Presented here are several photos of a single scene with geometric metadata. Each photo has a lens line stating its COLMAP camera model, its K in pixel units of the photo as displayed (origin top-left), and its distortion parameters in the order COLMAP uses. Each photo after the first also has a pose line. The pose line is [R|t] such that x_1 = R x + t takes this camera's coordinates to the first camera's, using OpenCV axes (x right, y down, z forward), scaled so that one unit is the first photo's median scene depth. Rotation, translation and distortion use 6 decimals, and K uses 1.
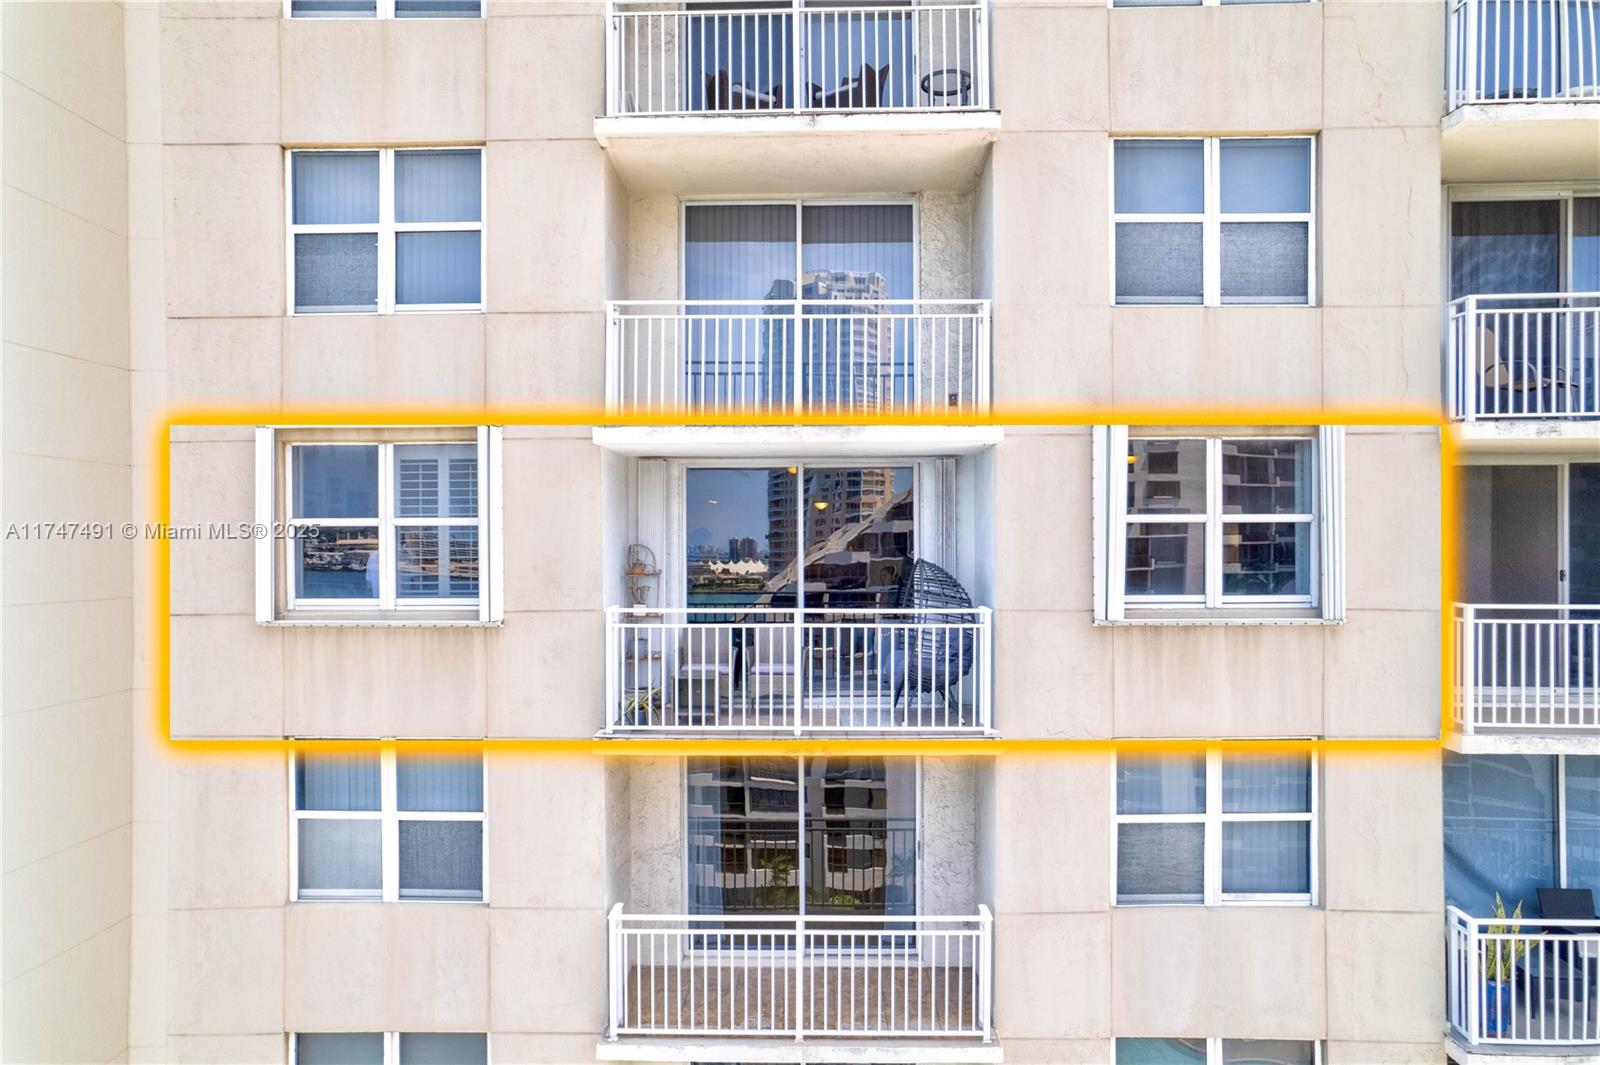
lens RADIAL K [[1009.6, 0, 800.0], [0, 1009.6, 532.5], [0, 0, 1]] dist [-0.035193, 0.000722]
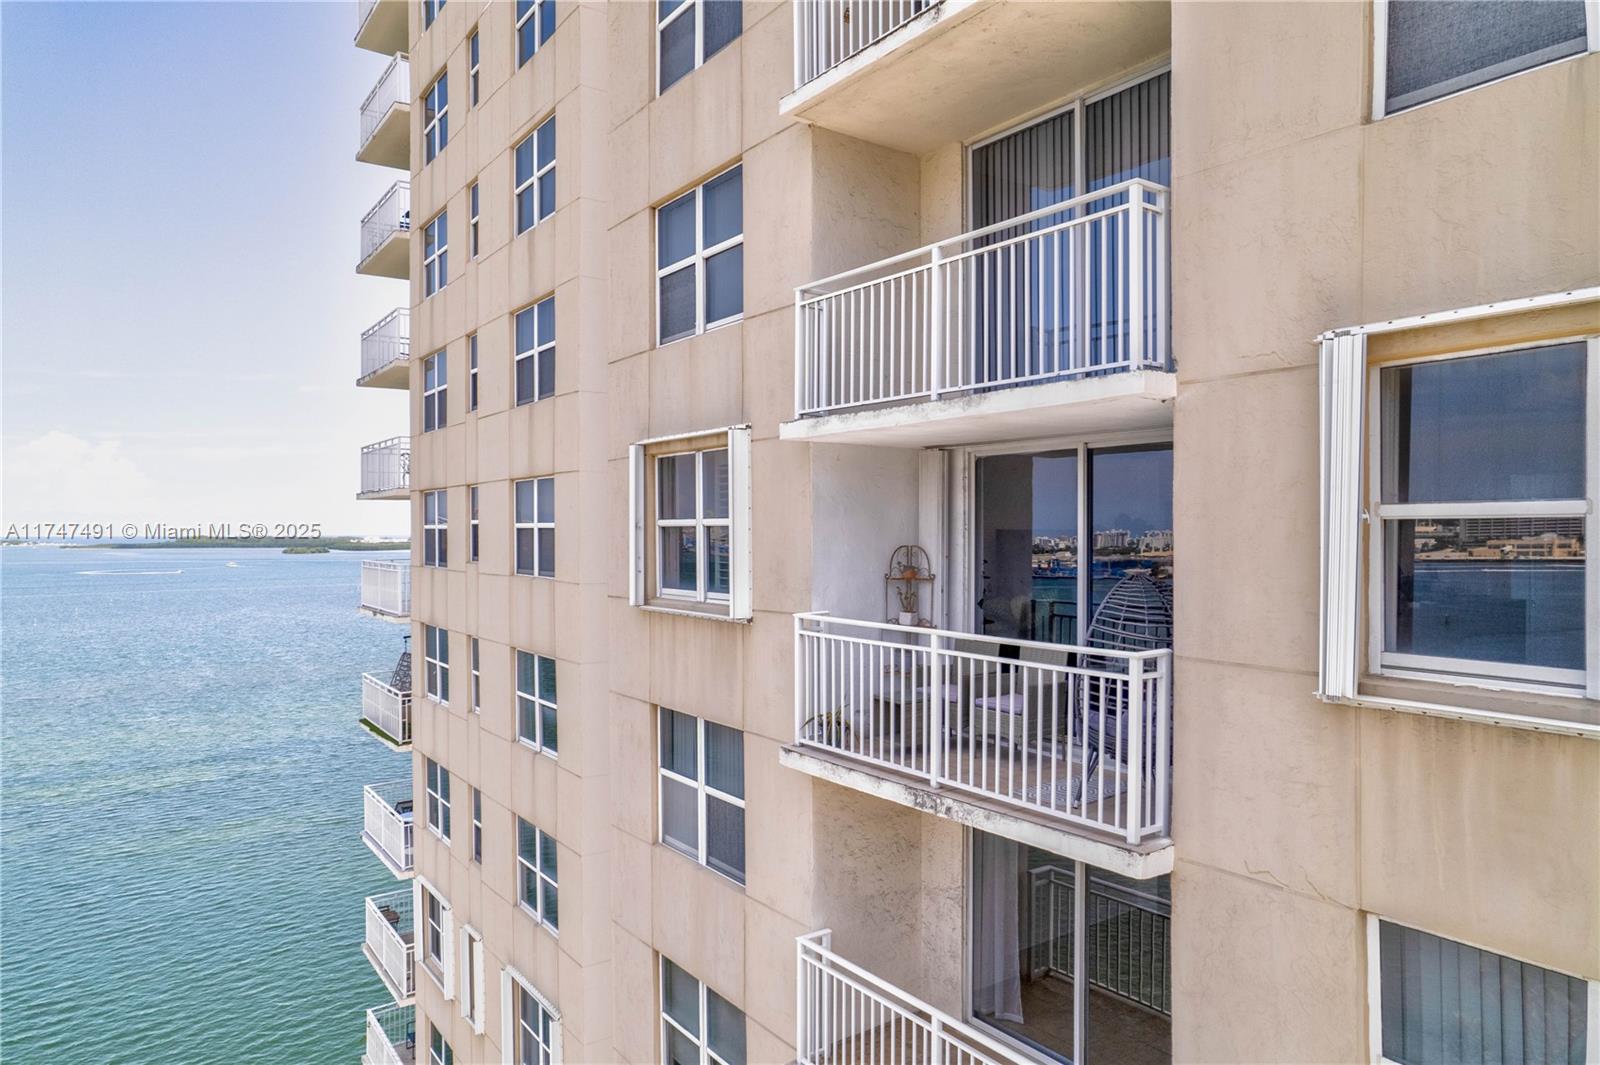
lens RADIAL K [[1009.6, 0, 800.0], [0, 1009.6, 532.5], [0, 0, 1]] dist [-0.035193, 0.000722]
pose [[0.605230, 0.003891, -0.796041, 0.546157], [0.003497, 0.999965, 0.007547, -0.007622], [0.796043, -0.007351, 0.605196, 0.414899]]
